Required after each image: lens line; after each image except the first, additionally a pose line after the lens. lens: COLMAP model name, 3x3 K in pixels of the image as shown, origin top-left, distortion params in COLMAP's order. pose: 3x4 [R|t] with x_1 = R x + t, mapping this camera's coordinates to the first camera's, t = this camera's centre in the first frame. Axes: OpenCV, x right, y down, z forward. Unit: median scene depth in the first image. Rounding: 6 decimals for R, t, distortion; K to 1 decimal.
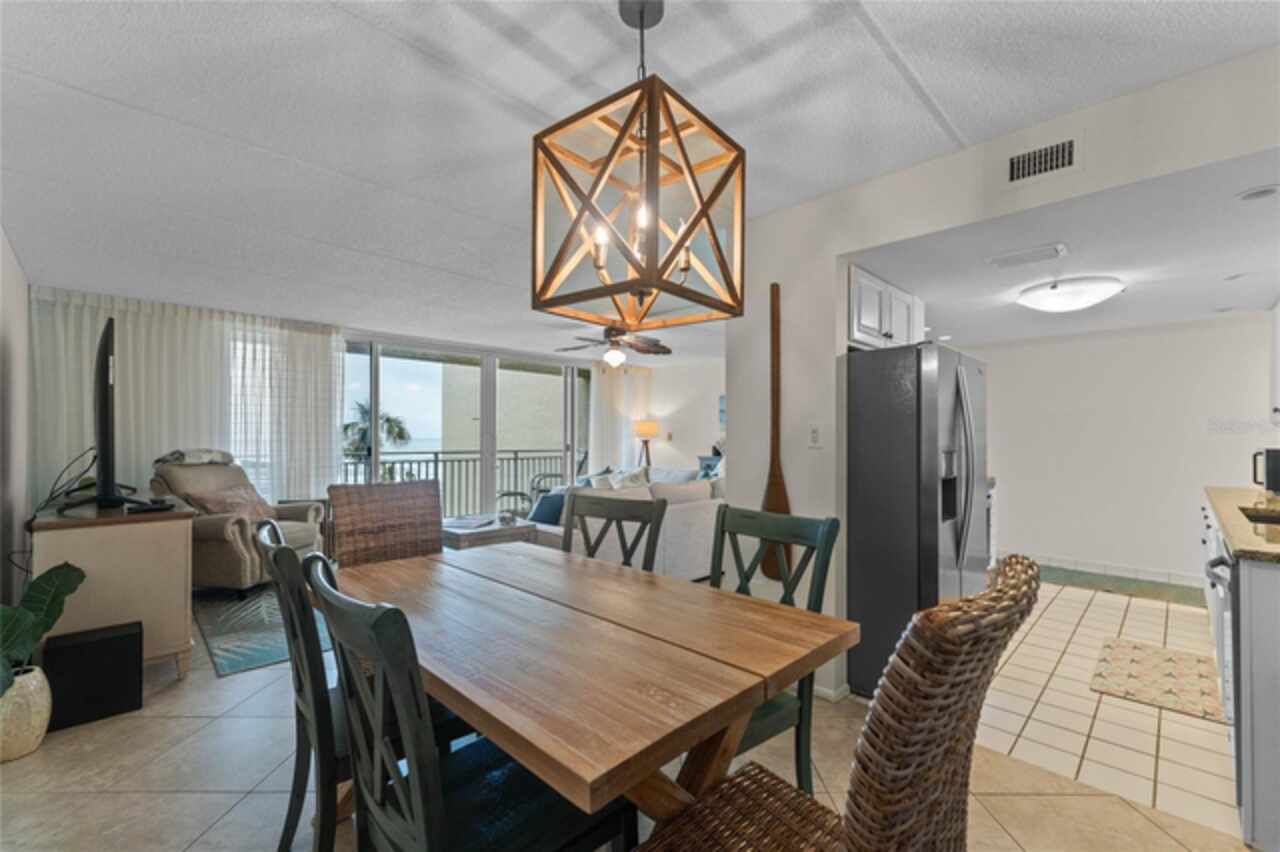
lens RADIAL K [[541.5, 0, 646.5], [0, 541.5, 435.8], [0, 0, 1]] dist [0.004845, -0.000578]
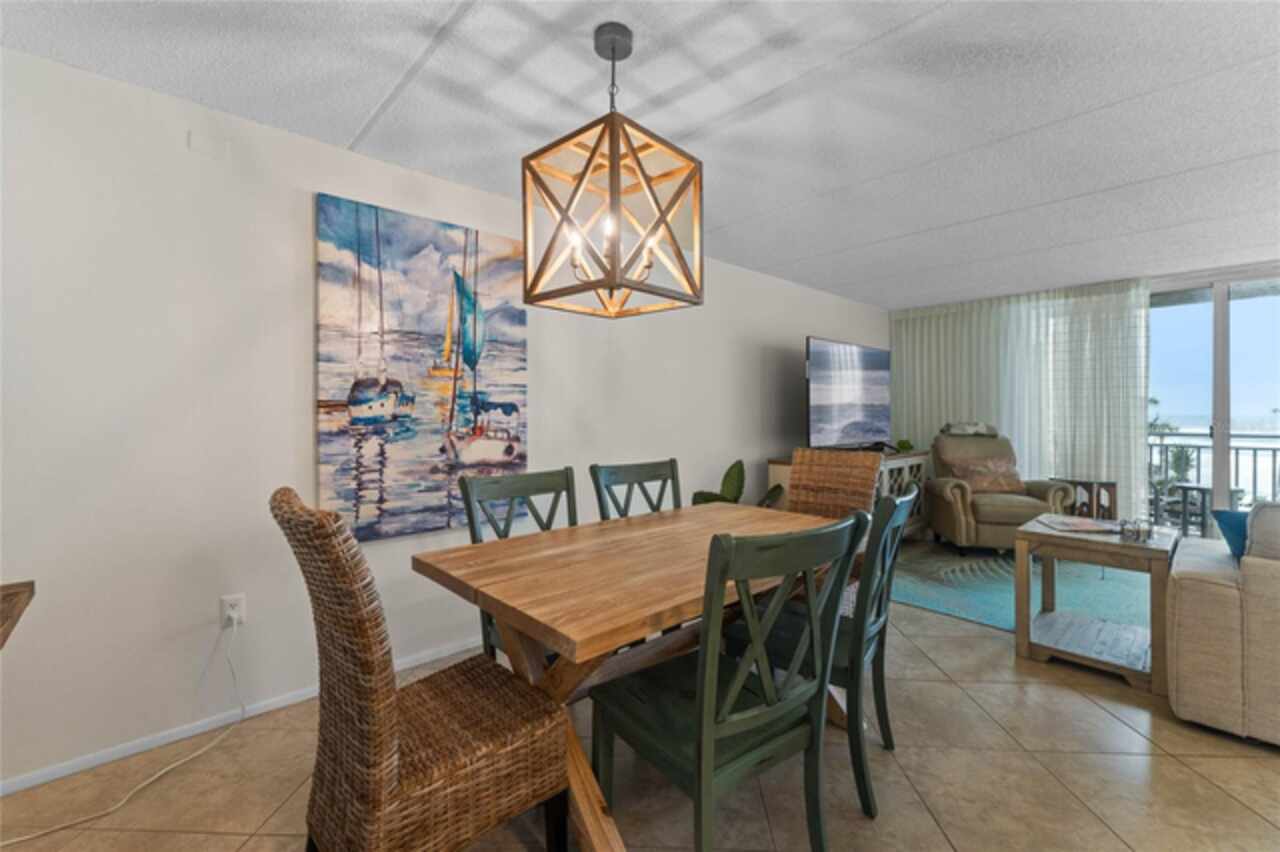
lens RADIAL K [[541.5, 0, 641.4], [0, 541.5, 408.1], [0, 0, 1]] dist [0.004845, -0.000578]
pose [[-0.032026, -0.005803, -0.999470, 0.313150], [-0.002039, 0.999981, -0.005740, 0.002351], [0.999485, 0.001854, -0.032037, 0.295540]]
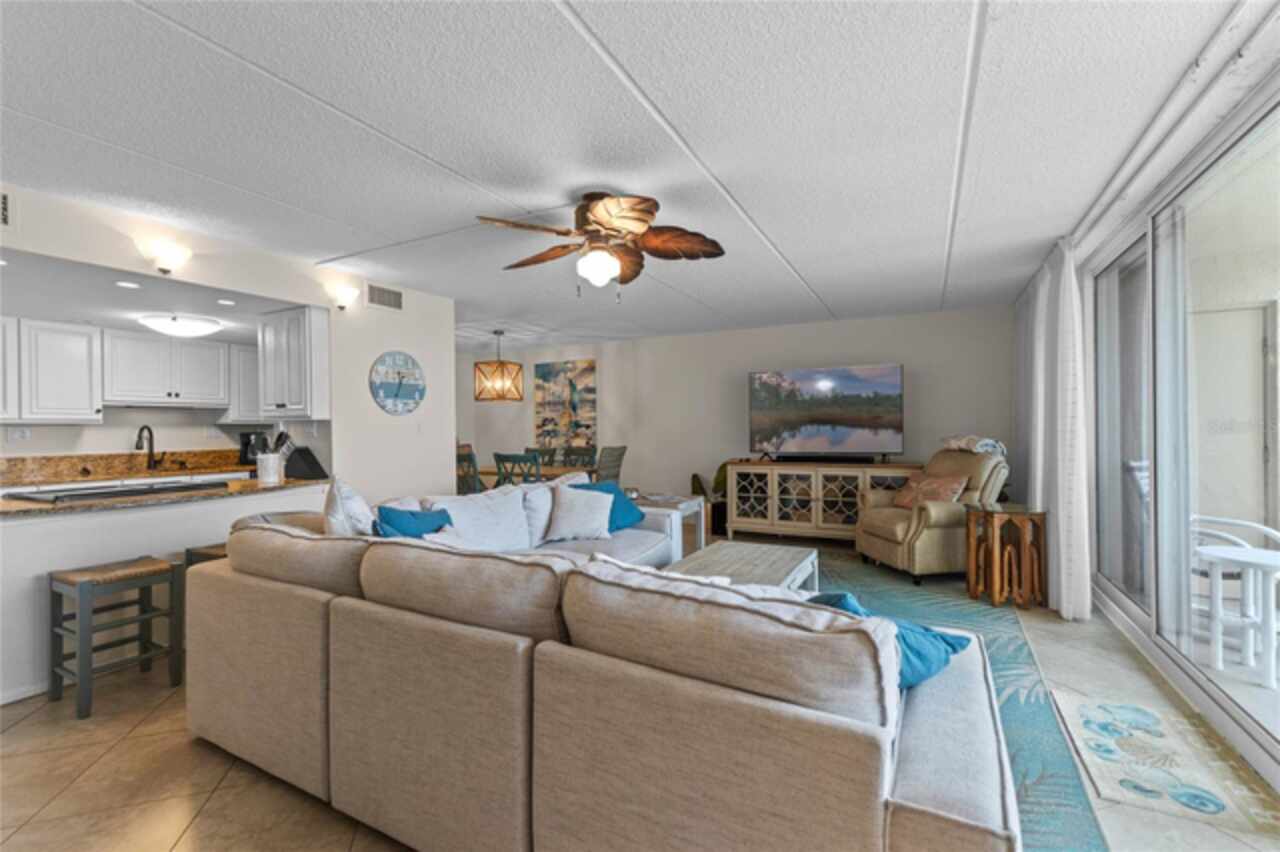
lens RADIAL K [[541.5, 0, 638.7], [0, 541.5, 427.9], [0, 0, 1]] dist [0.004845, -0.000578]
pose [[-0.957031, 0.007736, -0.289884, 0.049653], [0.008283, 0.999965, -0.000661, 0.005045], [0.289869, -0.003034, -0.957062, 1.523006]]
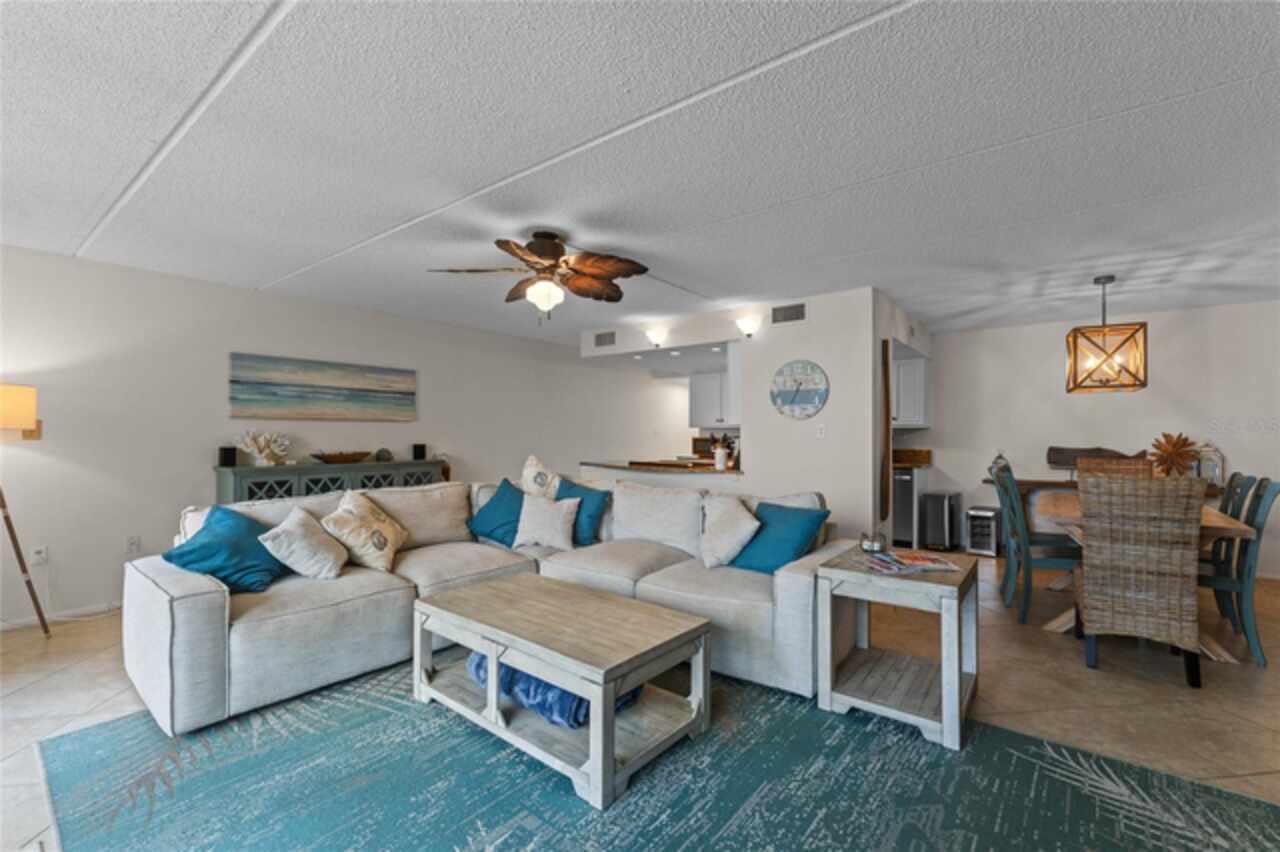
lens RADIAL K [[541.5, 0, 651.2], [0, 541.5, 429.9], [0, 0, 1]] dist [0.004845, -0.000578]
pose [[-0.126246, 0.001128, 0.991998, -0.670875], [-0.006348, 0.999978, -0.001944, 0.001479], [-0.991979, -0.006543, -0.126237, 0.982894]]
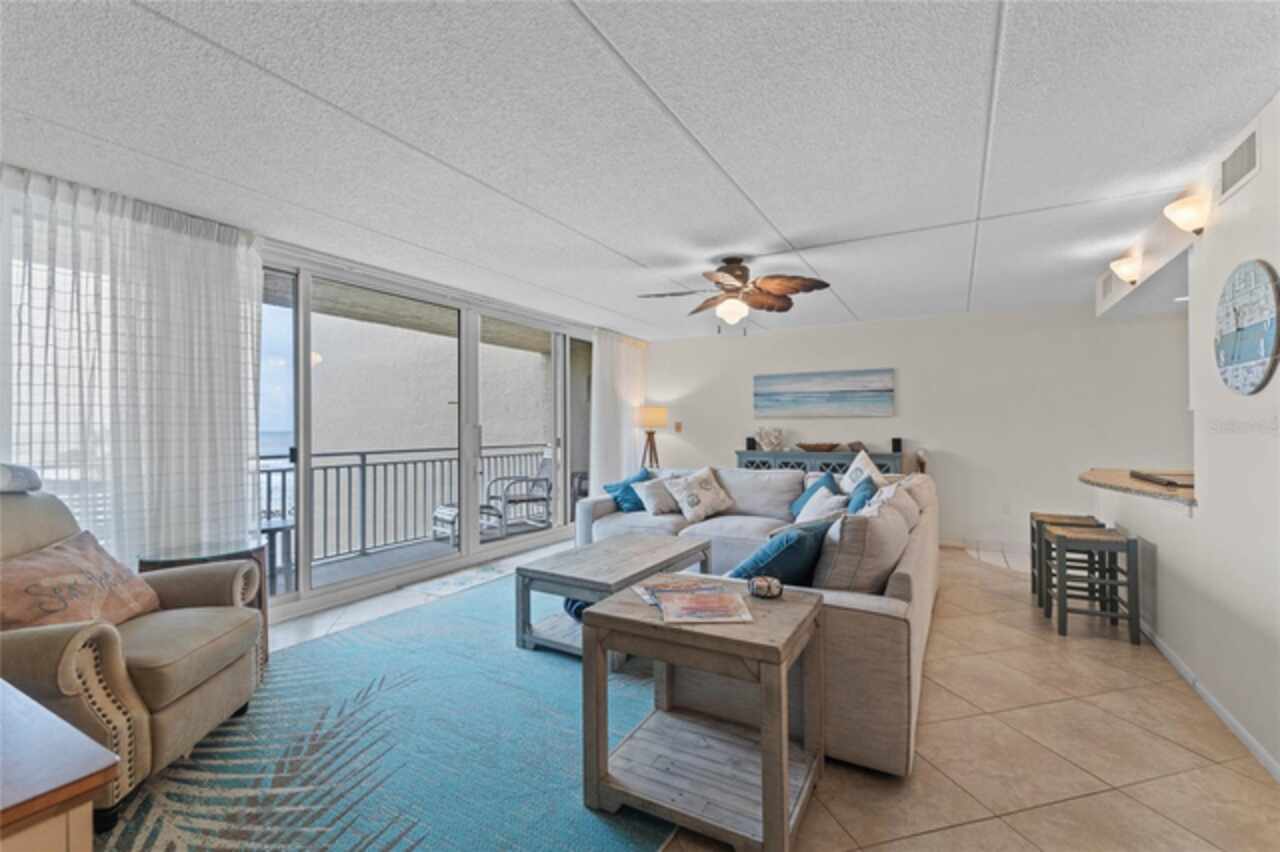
lens RADIAL K [[541.5, 0, 651.3], [0, 541.5, 424.6], [0, 0, 1]] dist [0.004845, -0.000578]
pose [[0.960647, -0.007774, 0.277663, -0.362281], [0.008730, 0.999959, -0.002210, 0.000683], [-0.277635, 0.004547, 0.960676, 0.385545]]
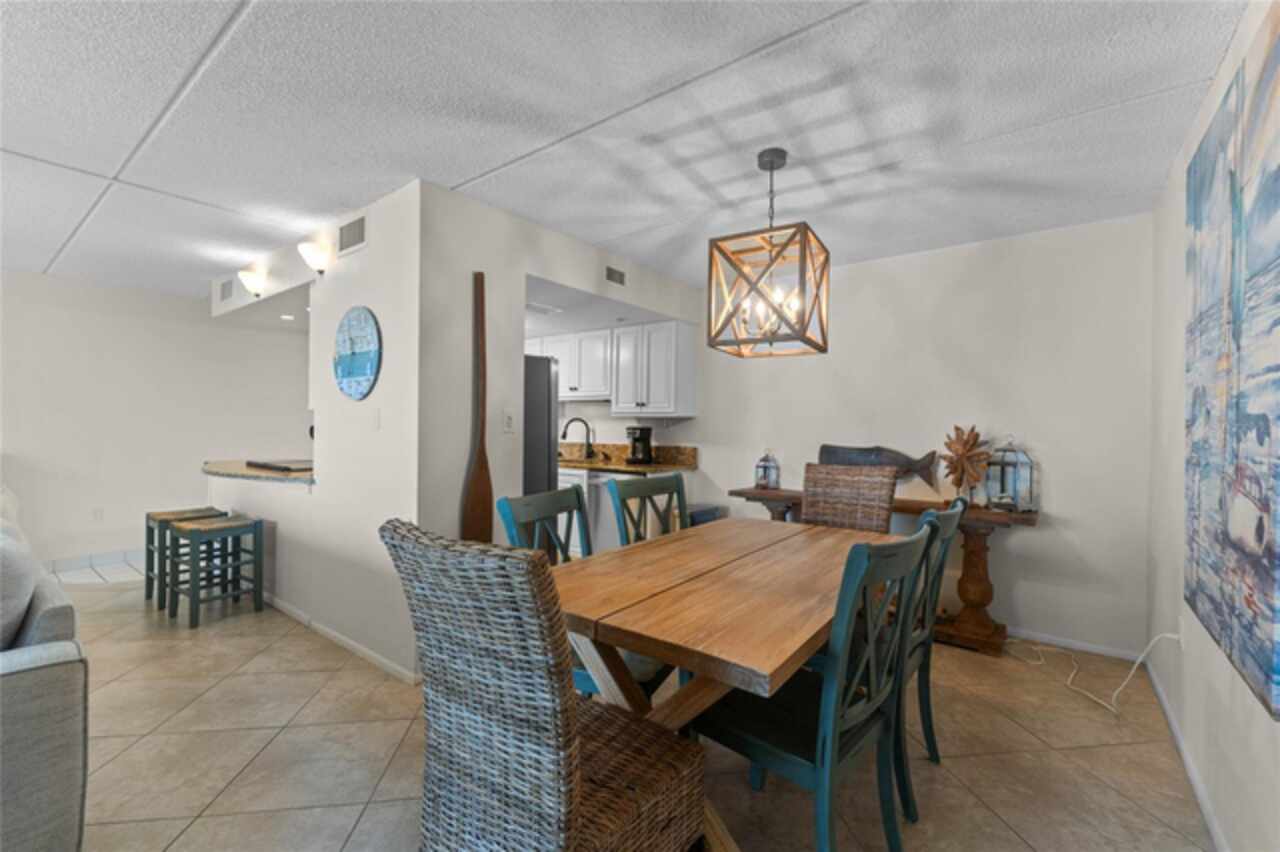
lens RADIAL K [[541.5, 0, 637.0], [0, 541.5, 426.1], [0, 0, 1]] dist [0.004845, -0.000578]
pose [[-0.131414, -0.006939, 0.991303, -0.425455], [-0.013506, 0.999895, 0.005208, 0.001507], [-0.991236, -0.012704, -0.131494, 0.432183]]
